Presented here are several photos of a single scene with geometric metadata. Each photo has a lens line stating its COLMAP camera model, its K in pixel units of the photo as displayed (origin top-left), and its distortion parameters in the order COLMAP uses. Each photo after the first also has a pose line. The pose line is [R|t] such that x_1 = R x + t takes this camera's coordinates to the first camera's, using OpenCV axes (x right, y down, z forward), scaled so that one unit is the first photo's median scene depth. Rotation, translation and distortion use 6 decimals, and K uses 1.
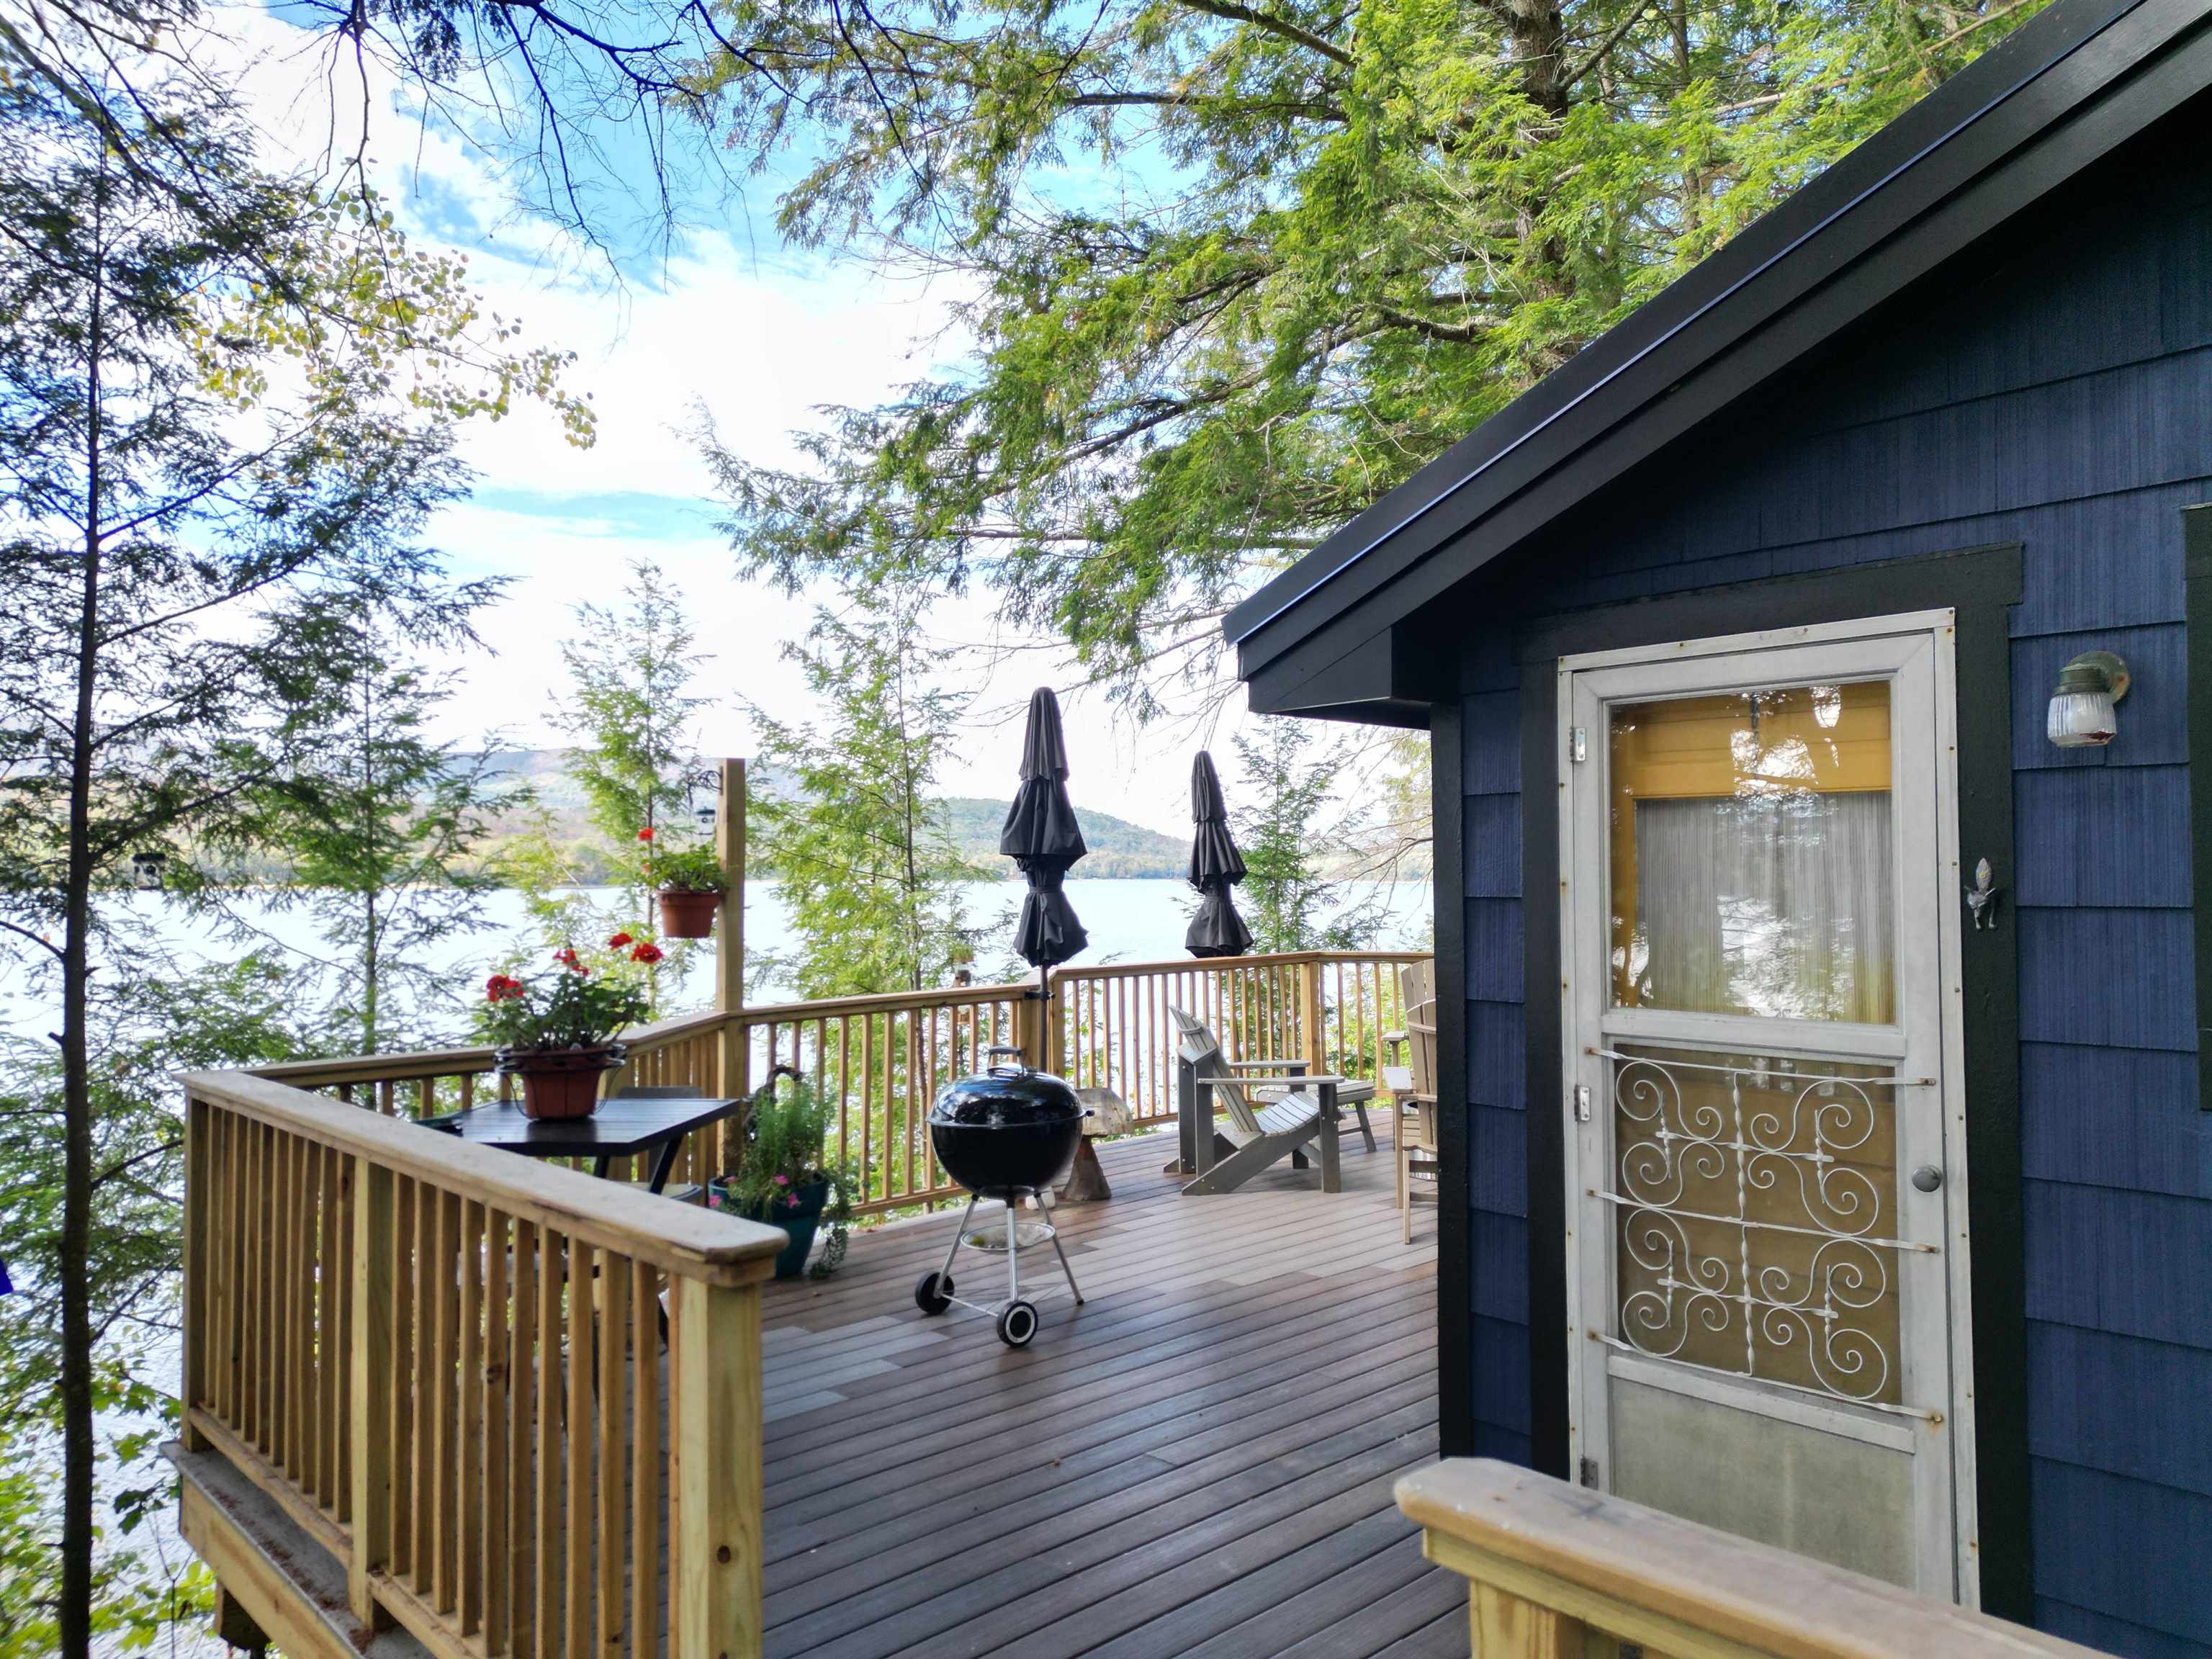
lens RADIAL K [[1548.8, 0, 1109.6], [0, 1548.8, 837.1], [0, 0, 1]] dist [0.064550, -0.058733]
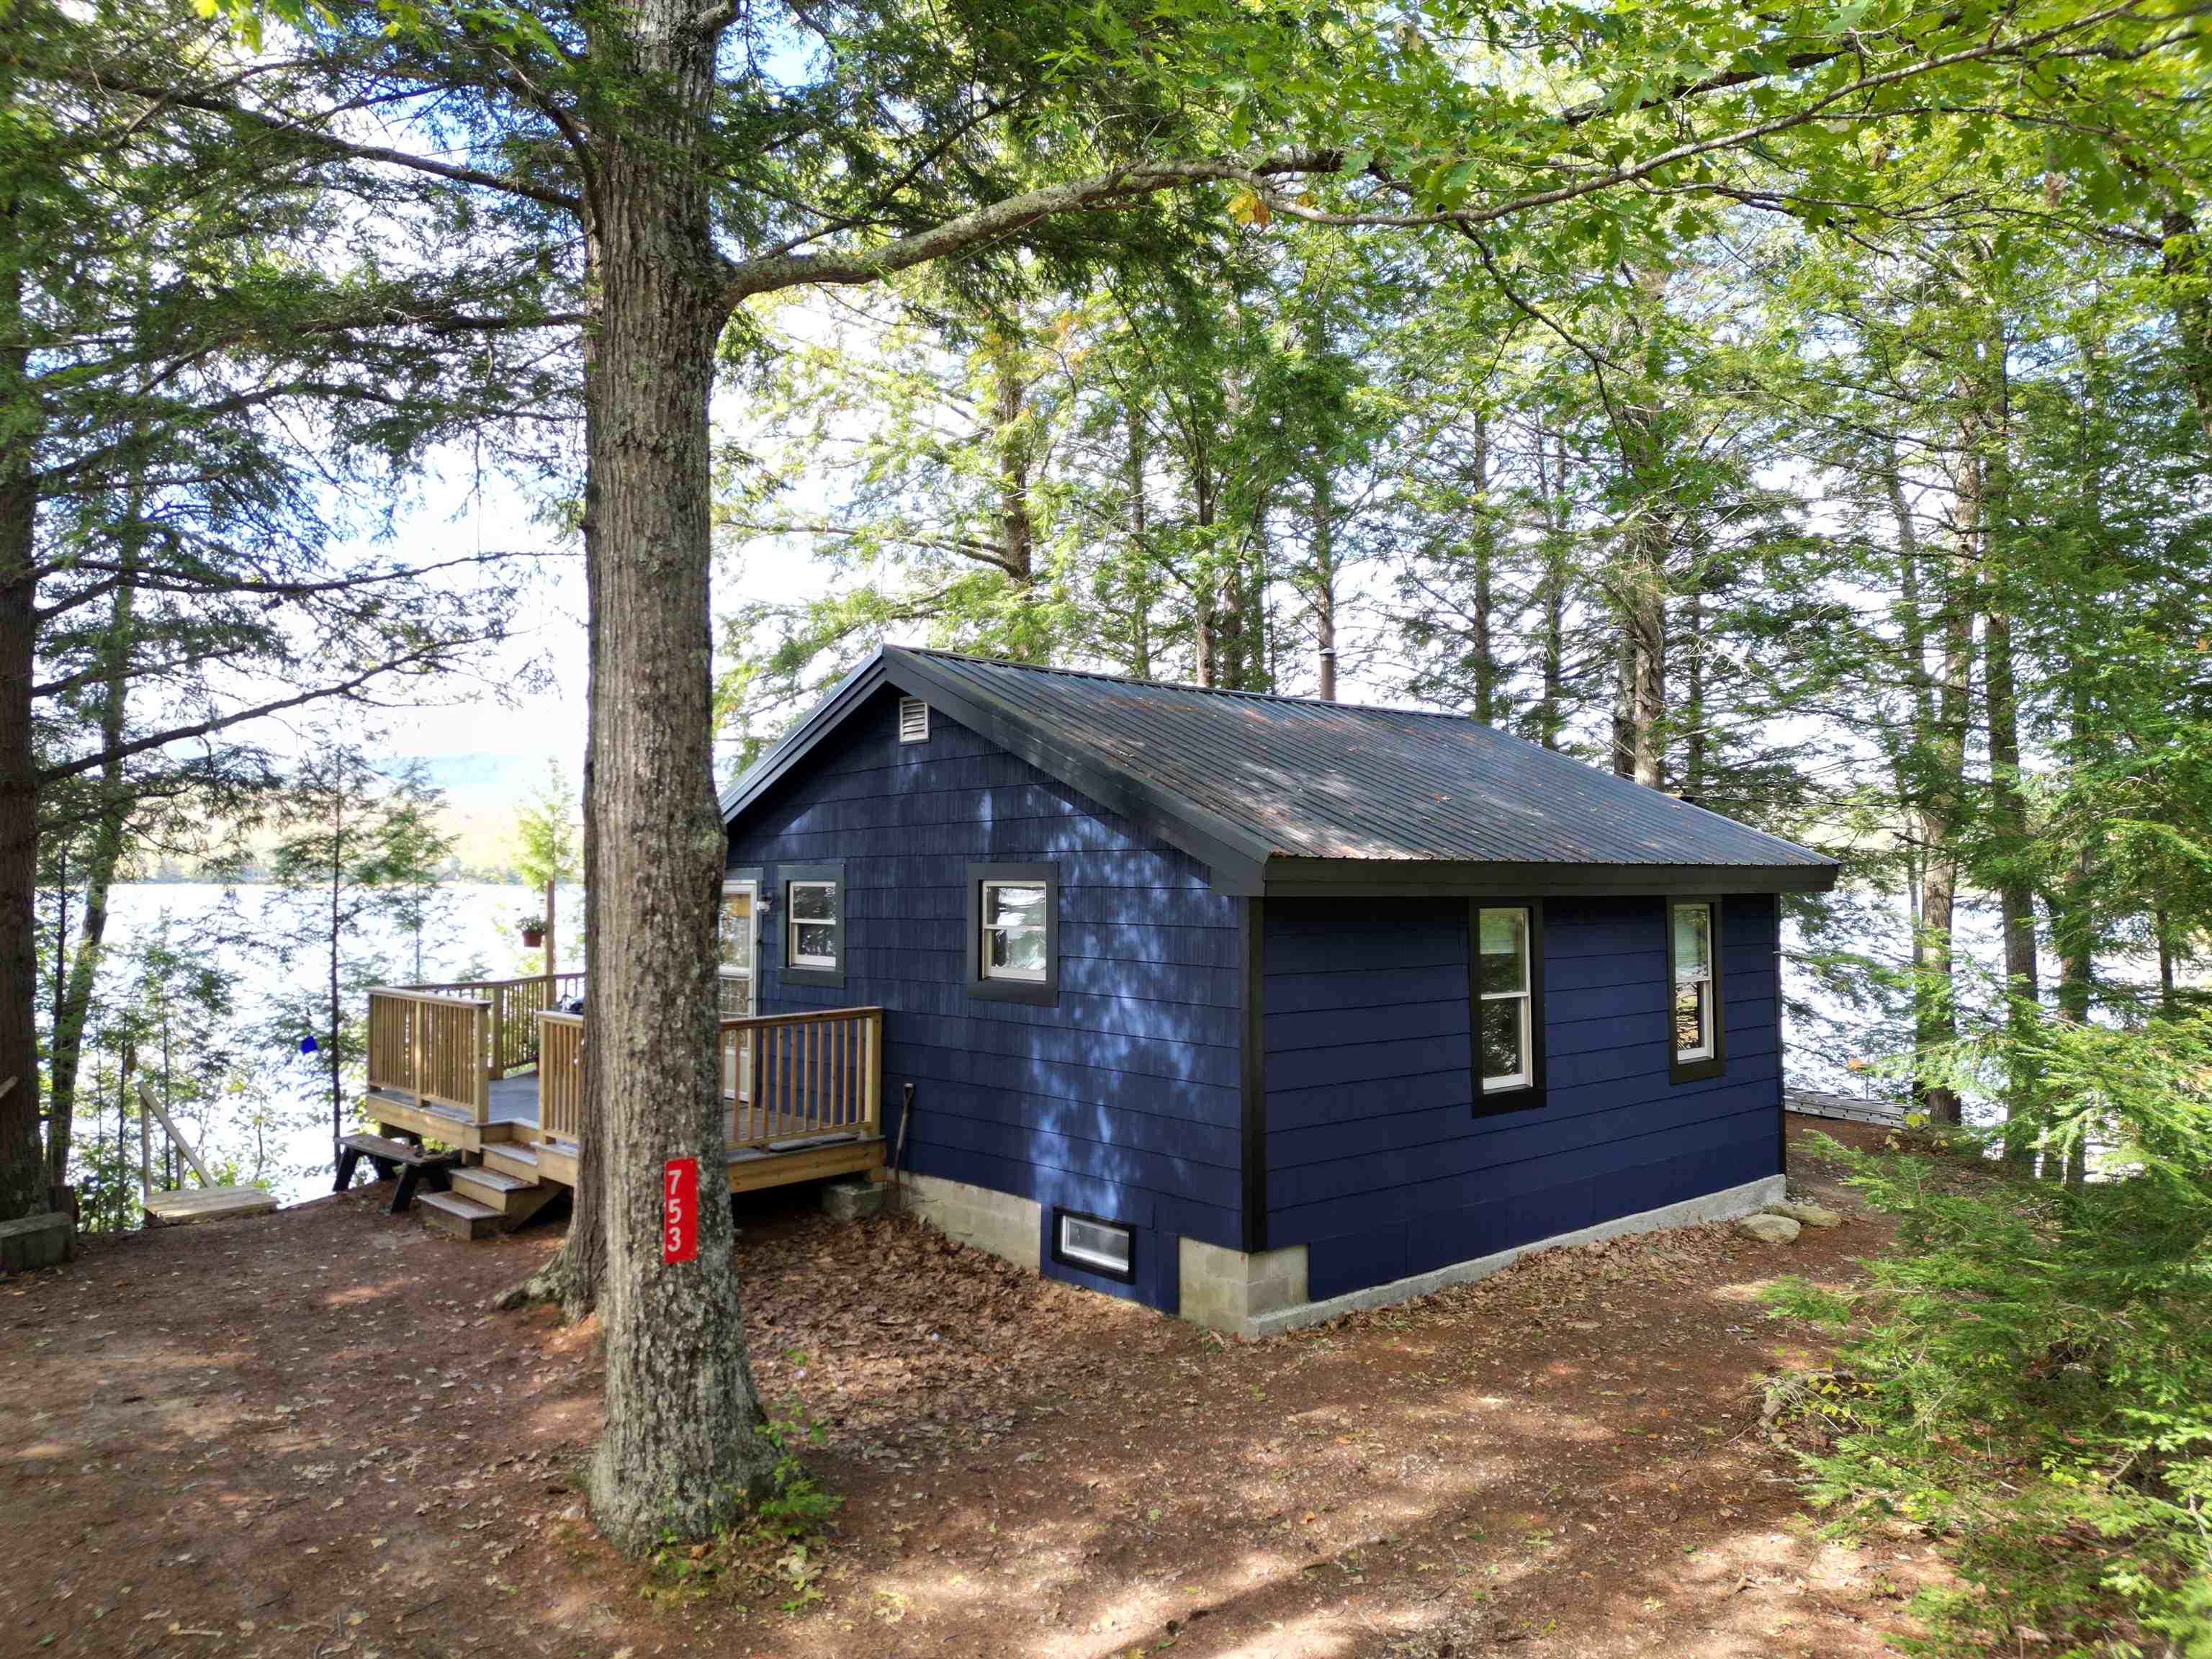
lens RADIAL K [[1548.8, 0, 1124.2], [0, 1548.8, 840.0], [0, 0, 1]] dist [0.064550, -0.058733]
pose [[0.999941, 0.000252, -0.010882, 0.903811], [-0.000196, 0.999987, 0.005103, -0.155741], [0.010883, -0.005101, 0.999928, -1.962623]]
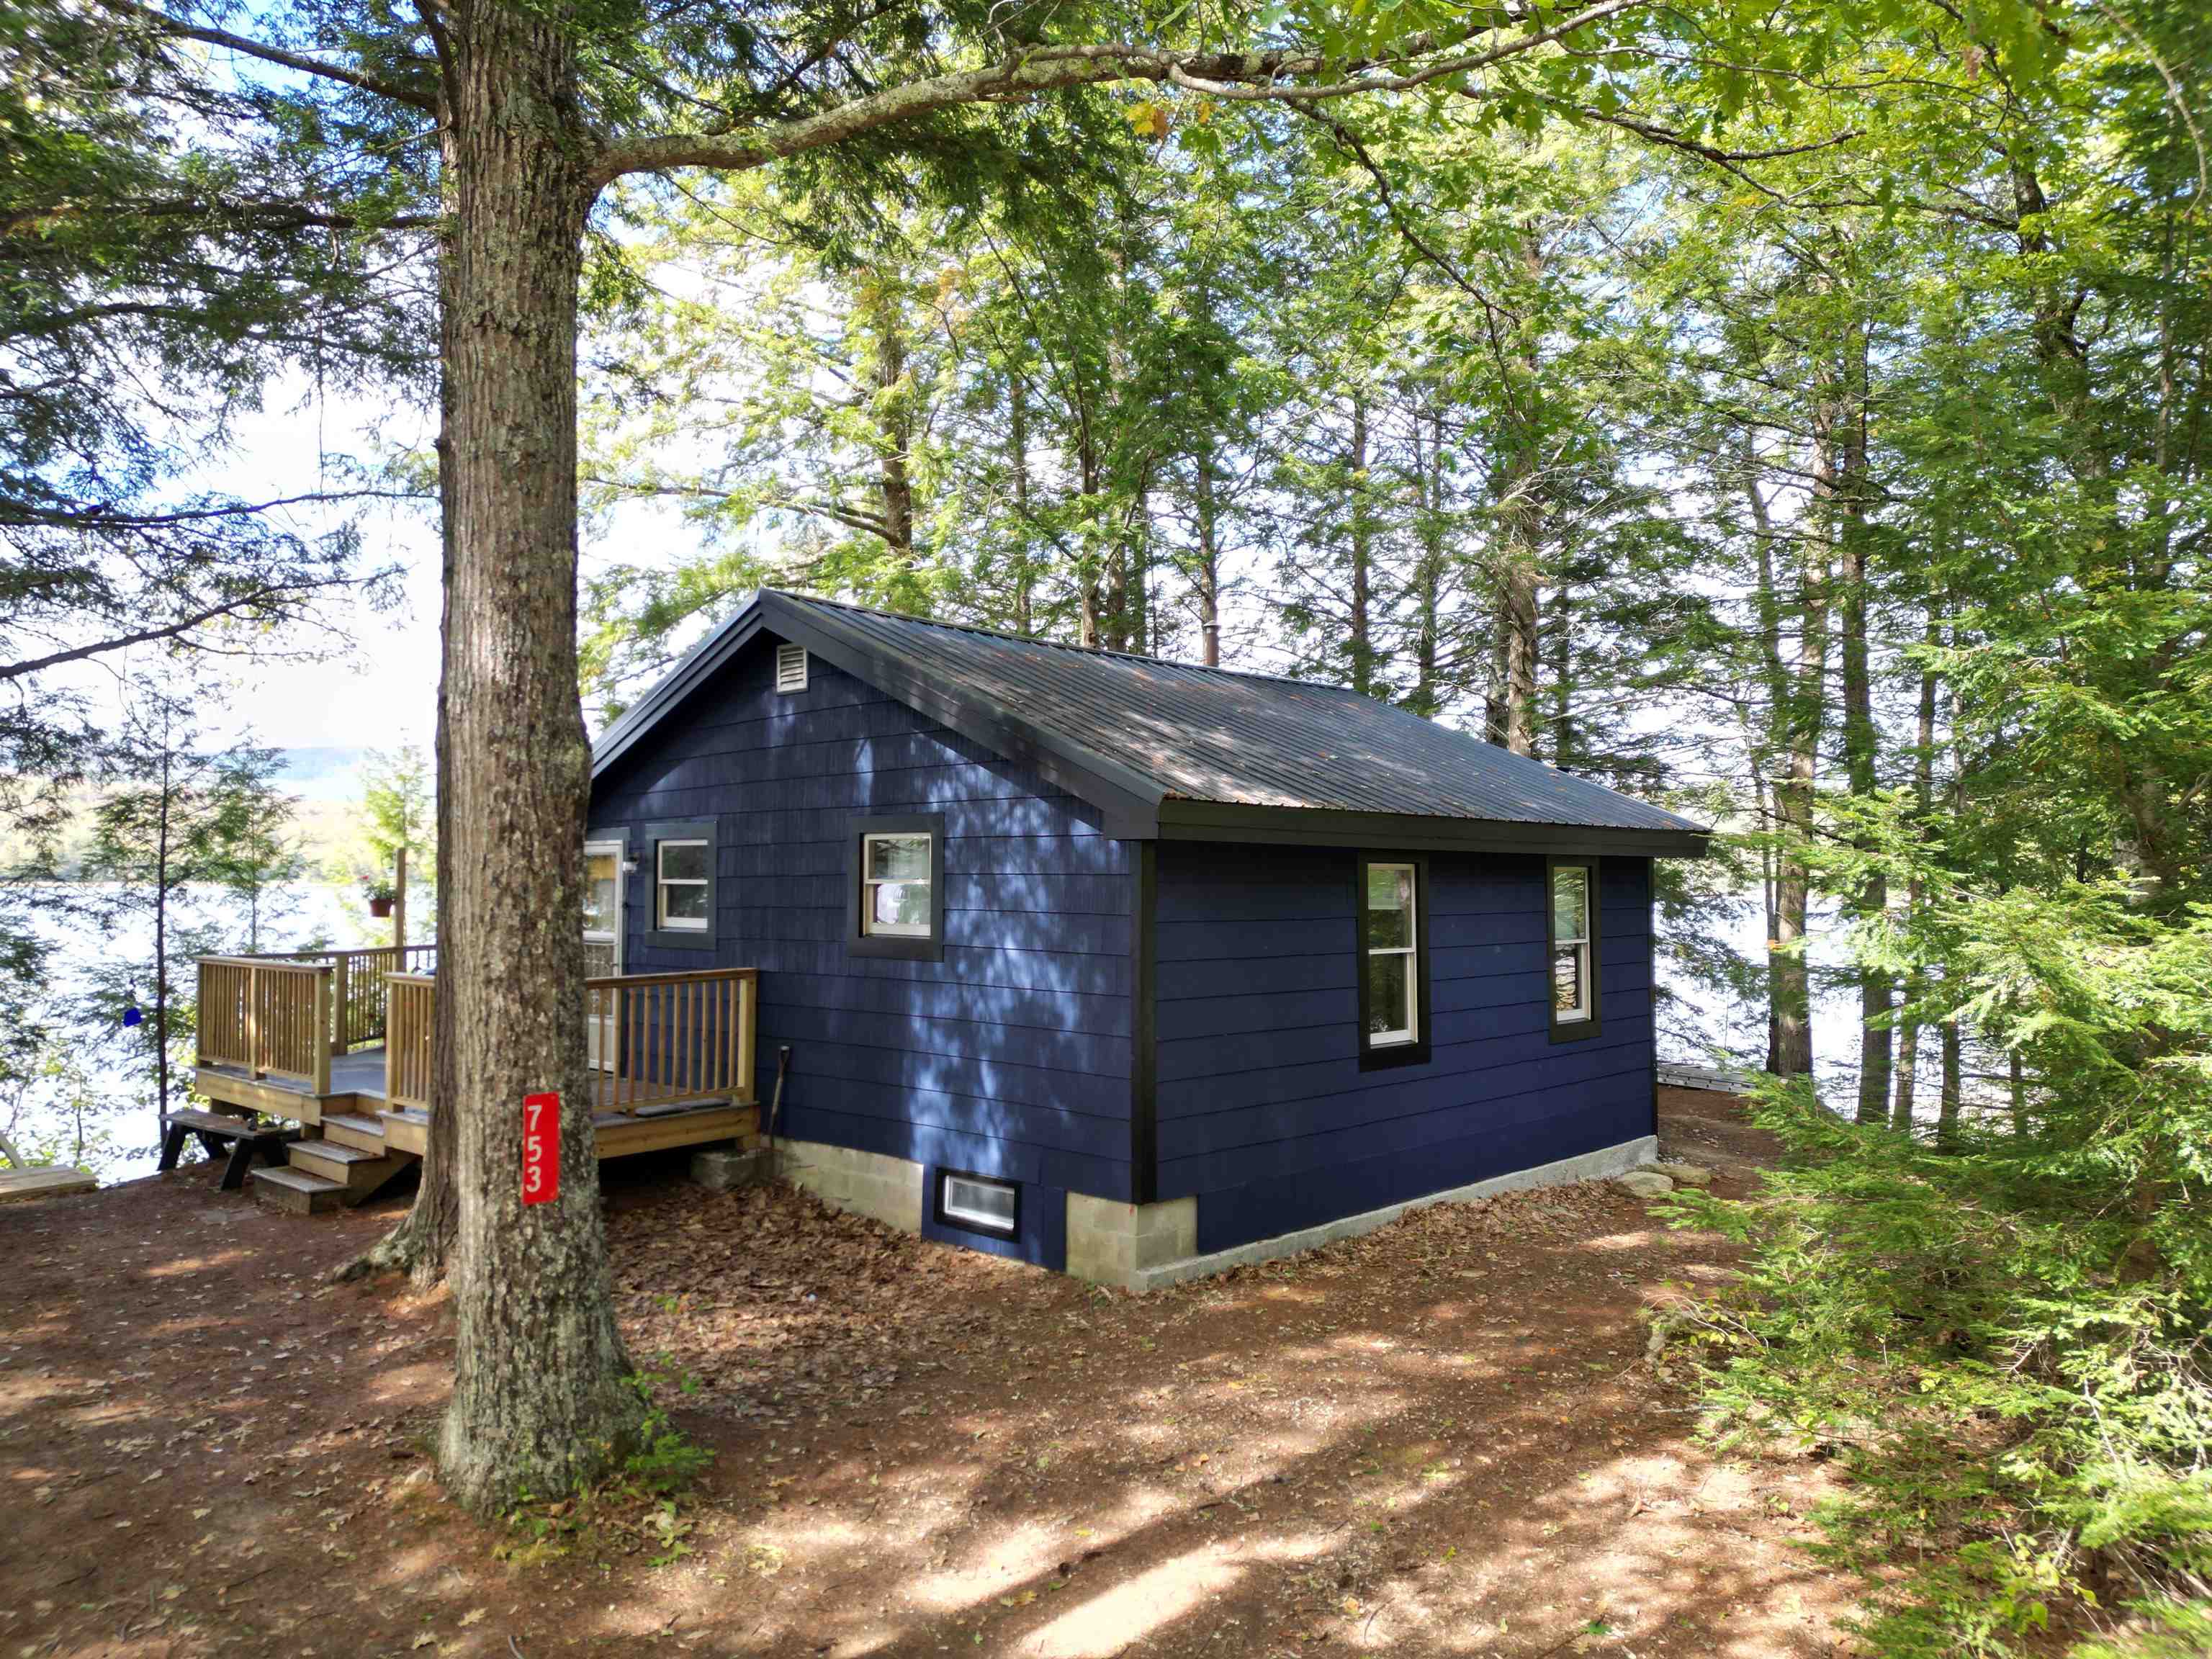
lens RADIAL K [[1548.8, 0, 1127.0], [0, 1548.8, 833.8], [0, 0, 1]] dist [0.064550, -0.058733]
pose [[0.997517, 0.004814, 0.070255, 0.891098], [-0.004912, 0.999987, 0.001224, -0.094336], [-0.070248, -0.001566, 0.997528, -1.921101]]
